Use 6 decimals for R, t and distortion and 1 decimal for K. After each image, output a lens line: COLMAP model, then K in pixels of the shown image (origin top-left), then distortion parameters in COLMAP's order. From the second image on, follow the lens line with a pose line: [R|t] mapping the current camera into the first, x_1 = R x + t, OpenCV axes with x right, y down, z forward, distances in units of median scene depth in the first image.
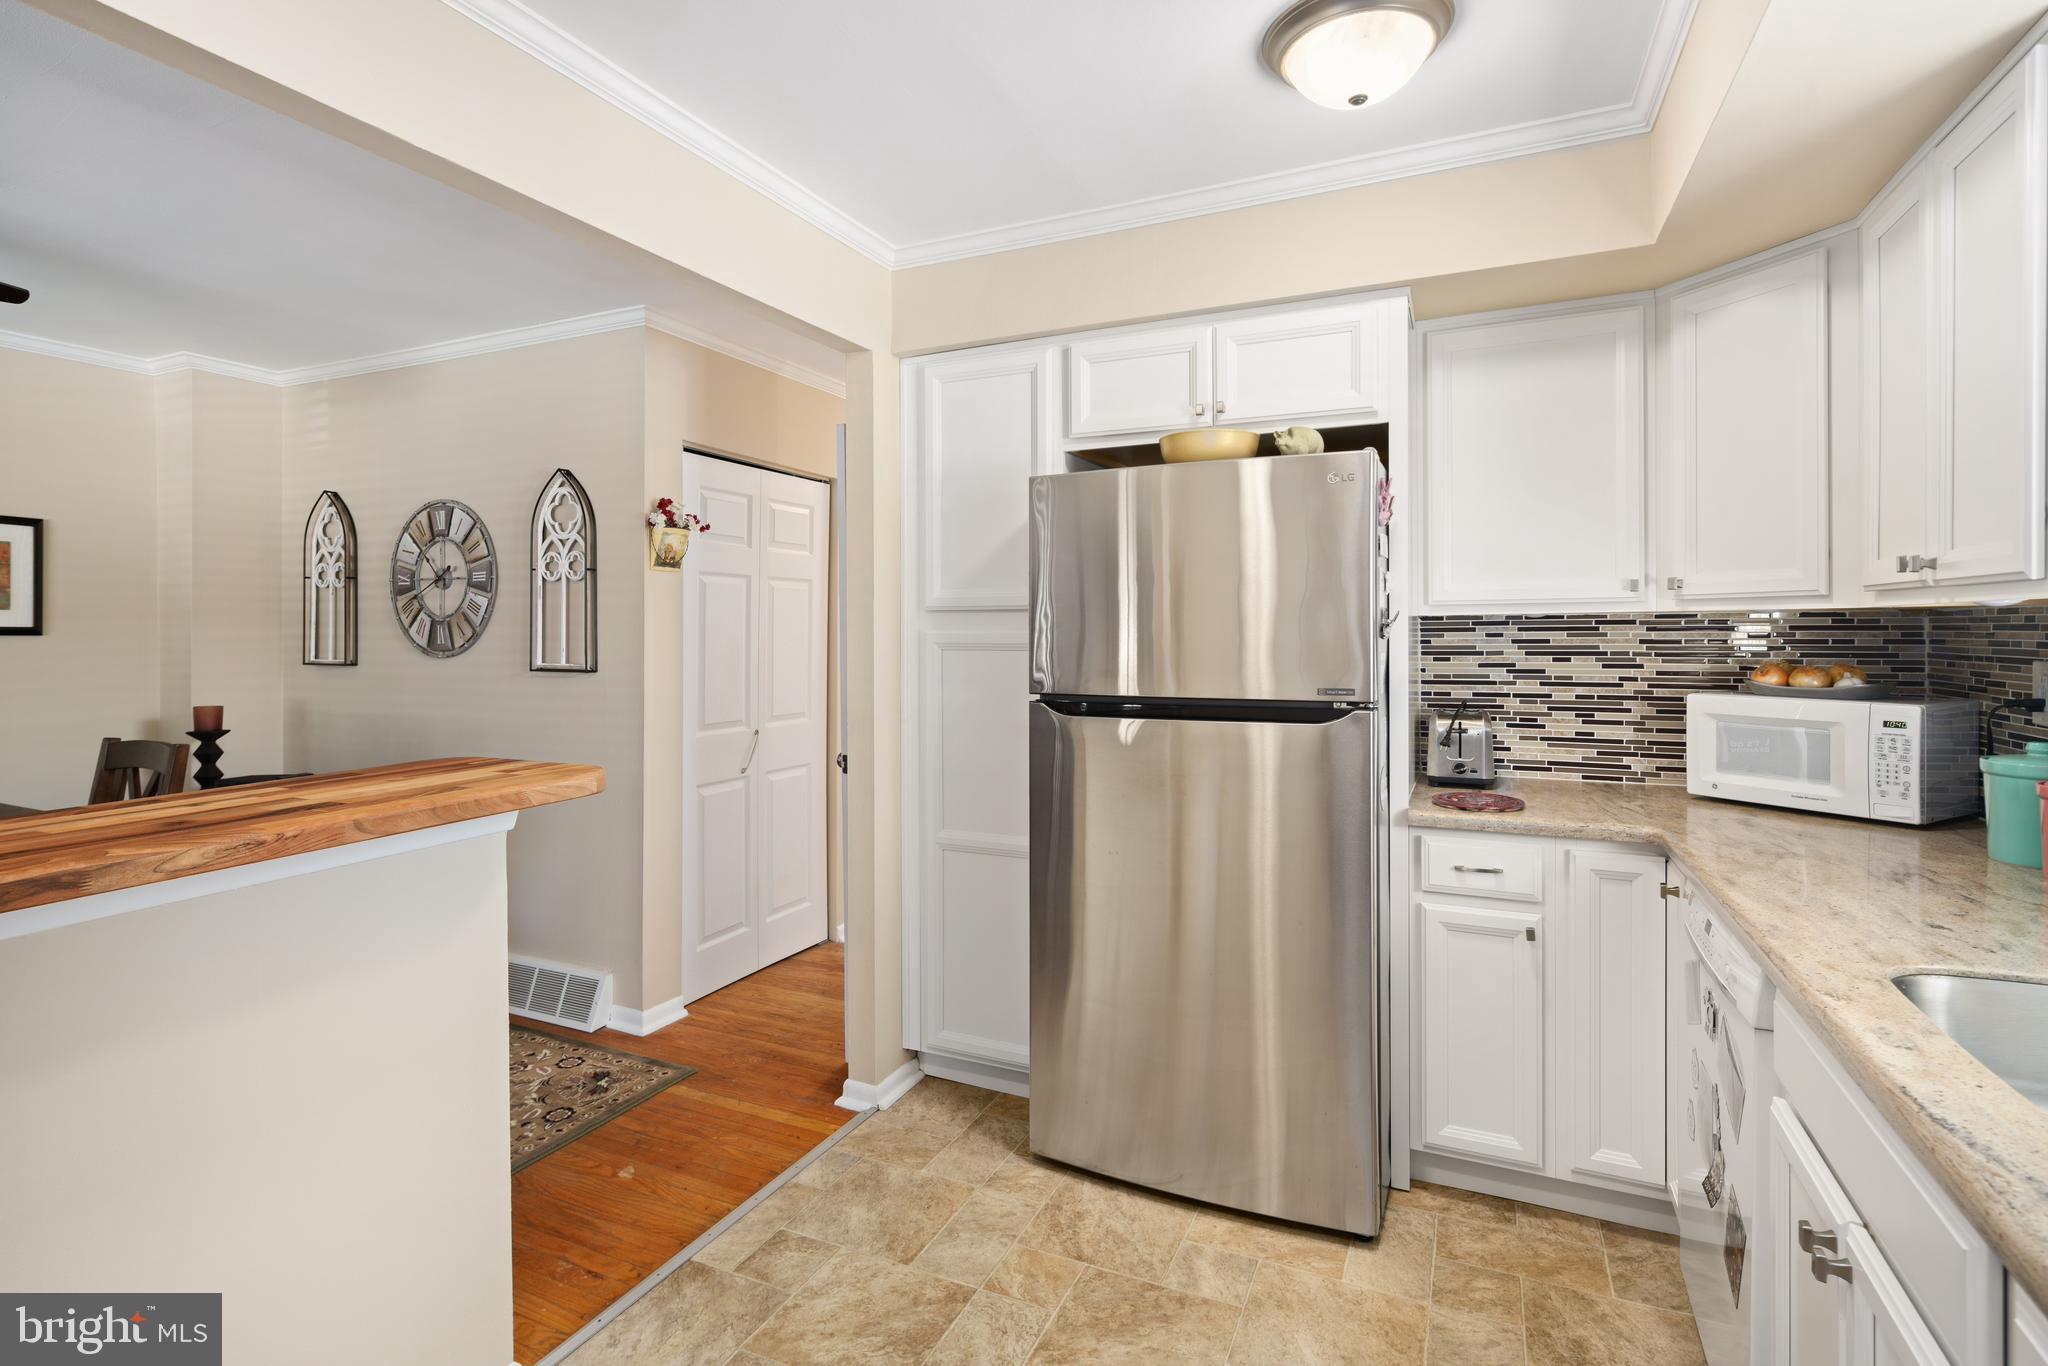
lens RADIAL K [[997.6, 0, 1003.1], [0, 997.6, 644.3], [0, 0, 1]] dist [0.006092, -0.004793]
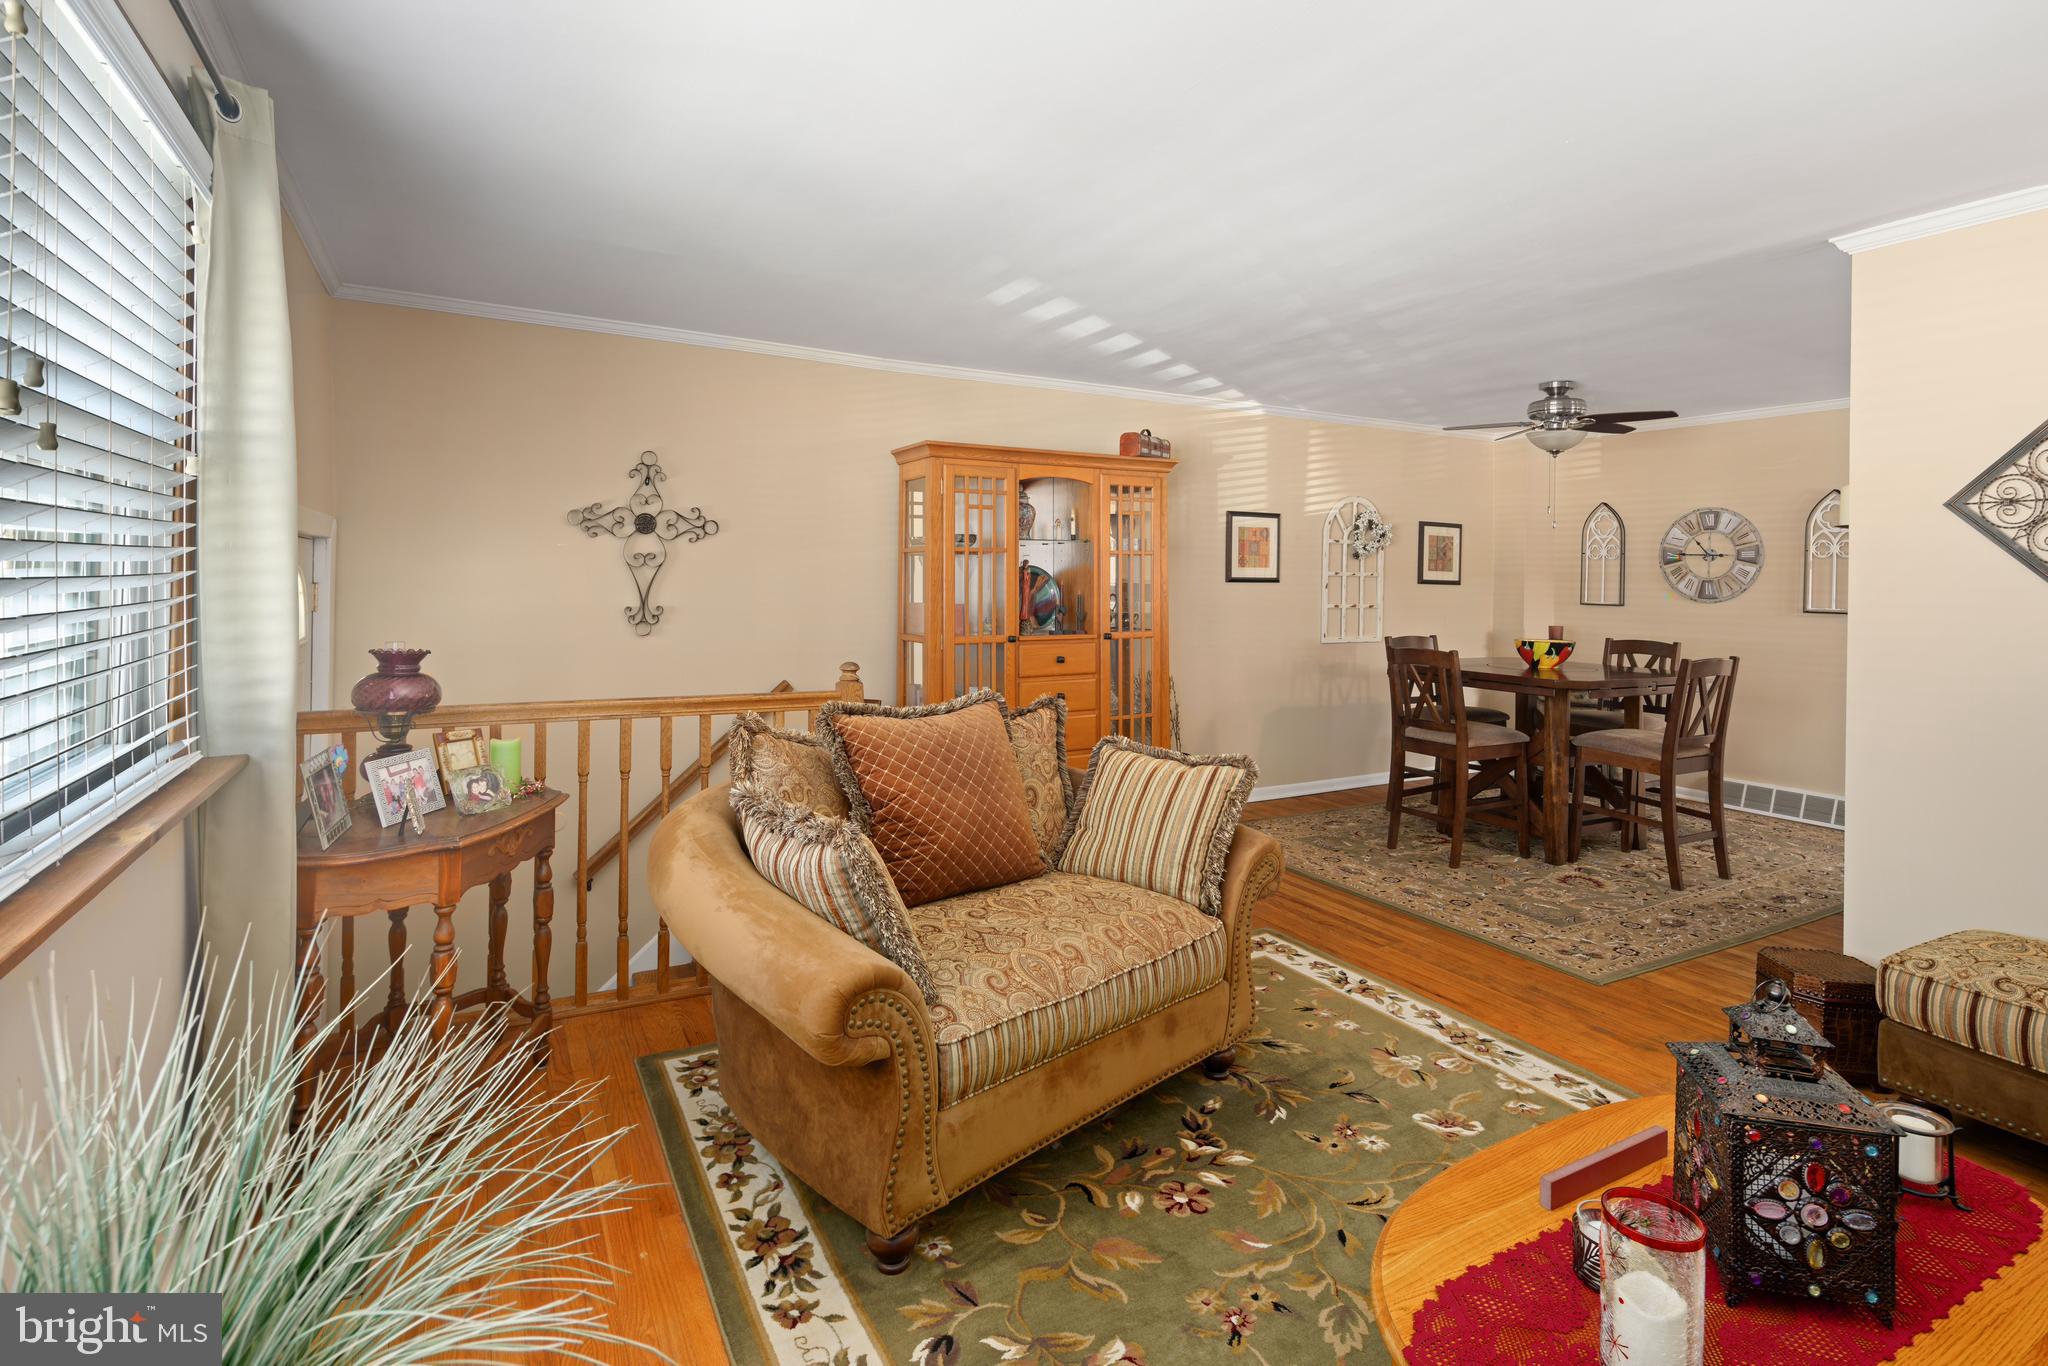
lens RADIAL K [[997.6, 0, 1018.3], [0, 997.6, 578.2], [0, 0, 1]] dist [0.006092, -0.004793]
pose [[0.807902, 0.013072, -0.589172, -0.523046], [-0.022275, 0.999717, -0.008364, 0.011978], [0.588896, 0.019881, 0.807964, -1.032189]]
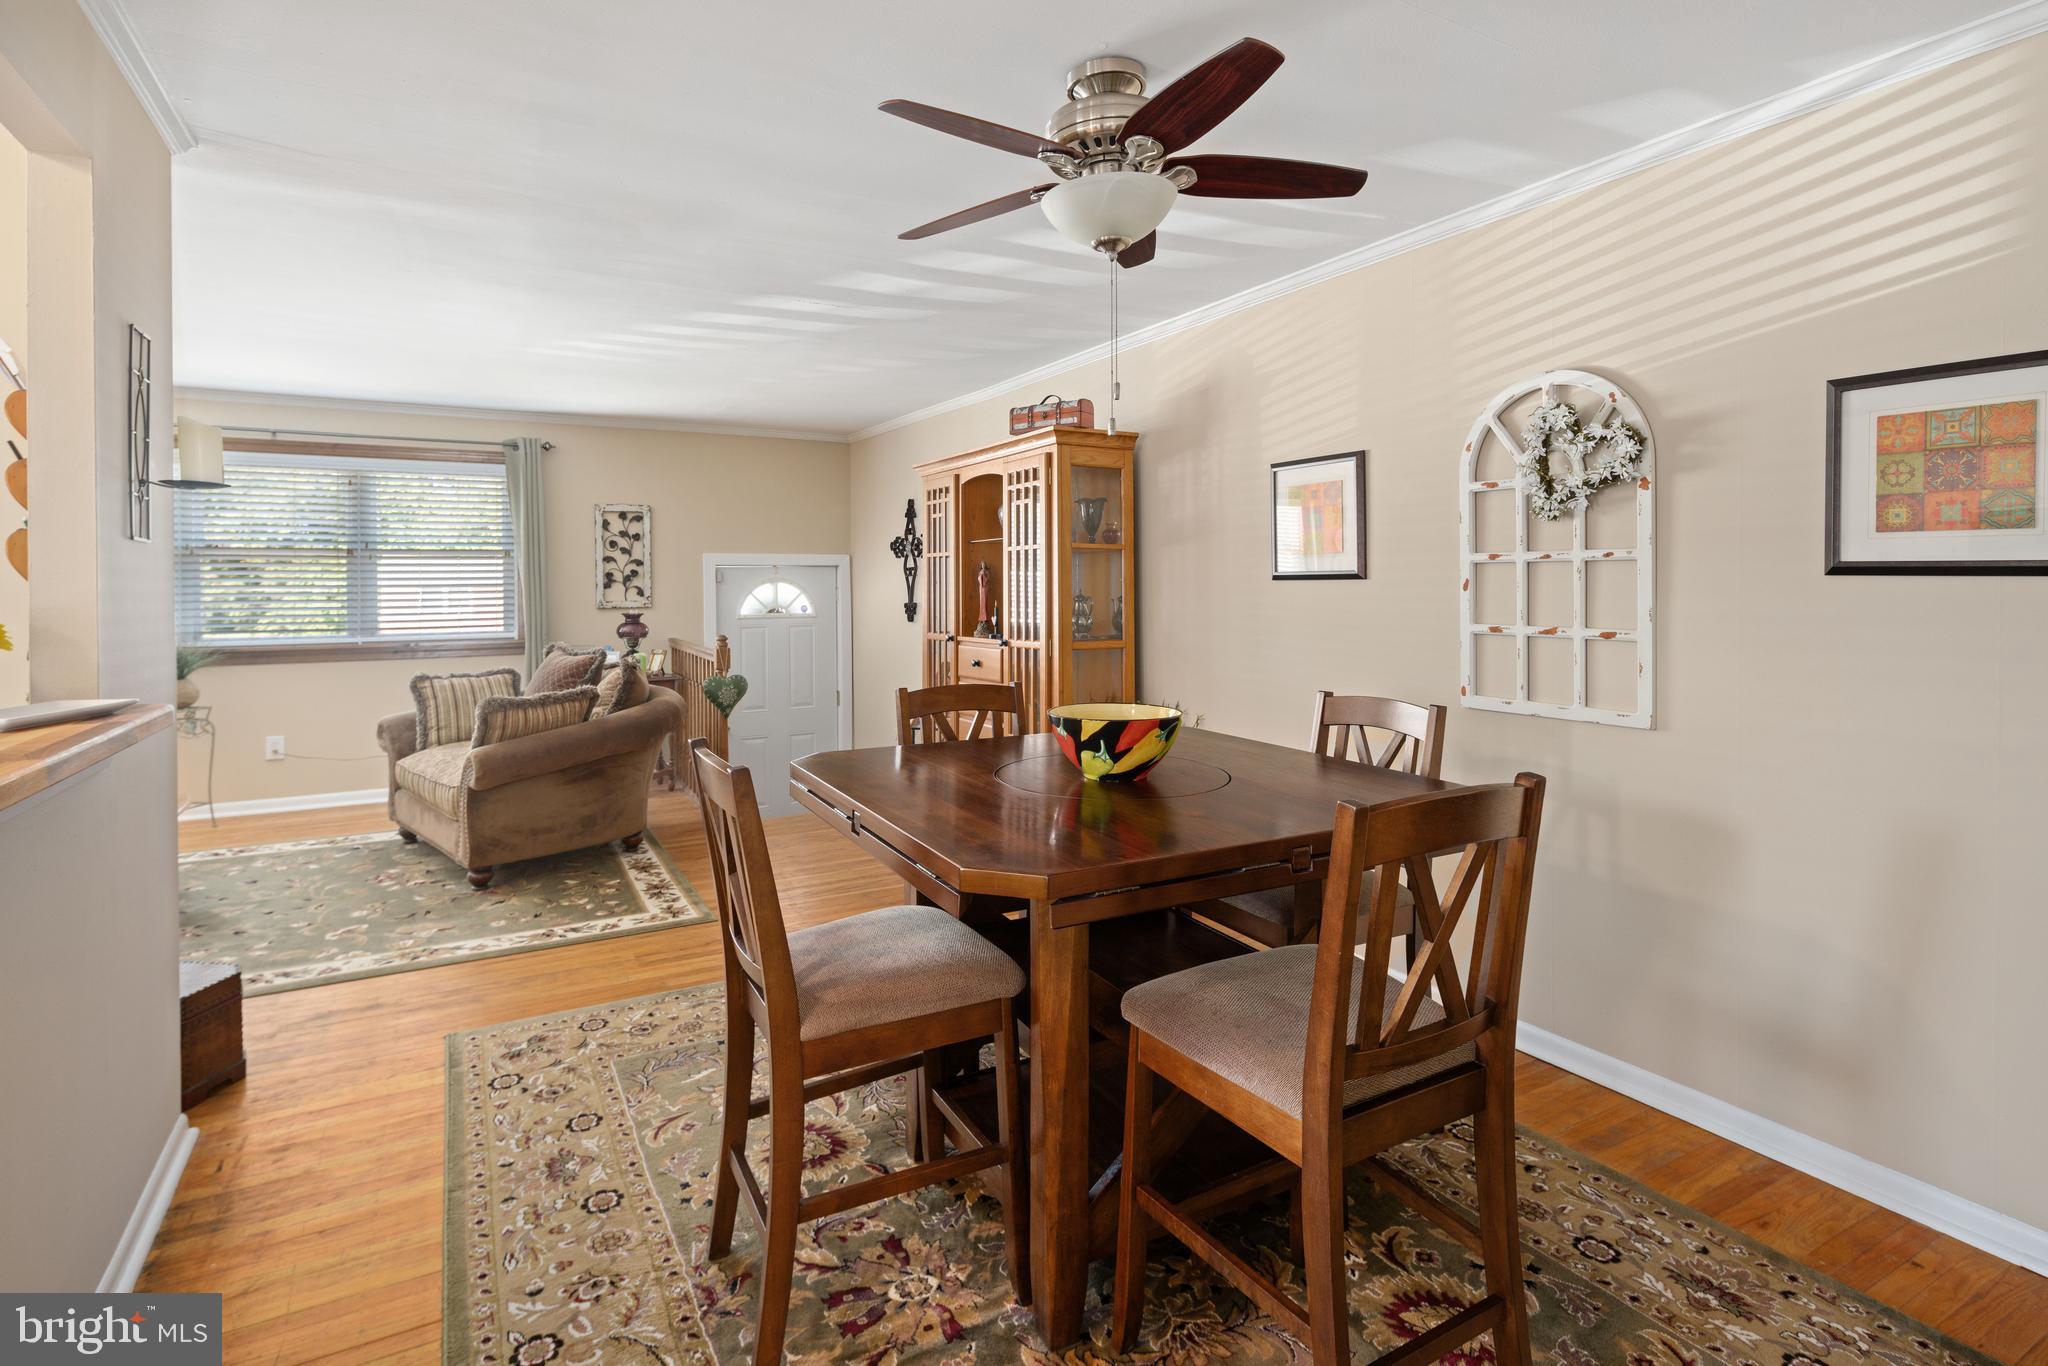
lens RADIAL K [[997.6, 0, 1025.6], [0, 997.6, 591.5], [0, 0, 1]] dist [0.006092, -0.004793]
pose [[-0.575225, 0.012861, -0.817894, -0.242335], [-0.004407, 0.999813, 0.018821, -0.009002], [0.817983, 0.014431, -0.575061, 0.857316]]
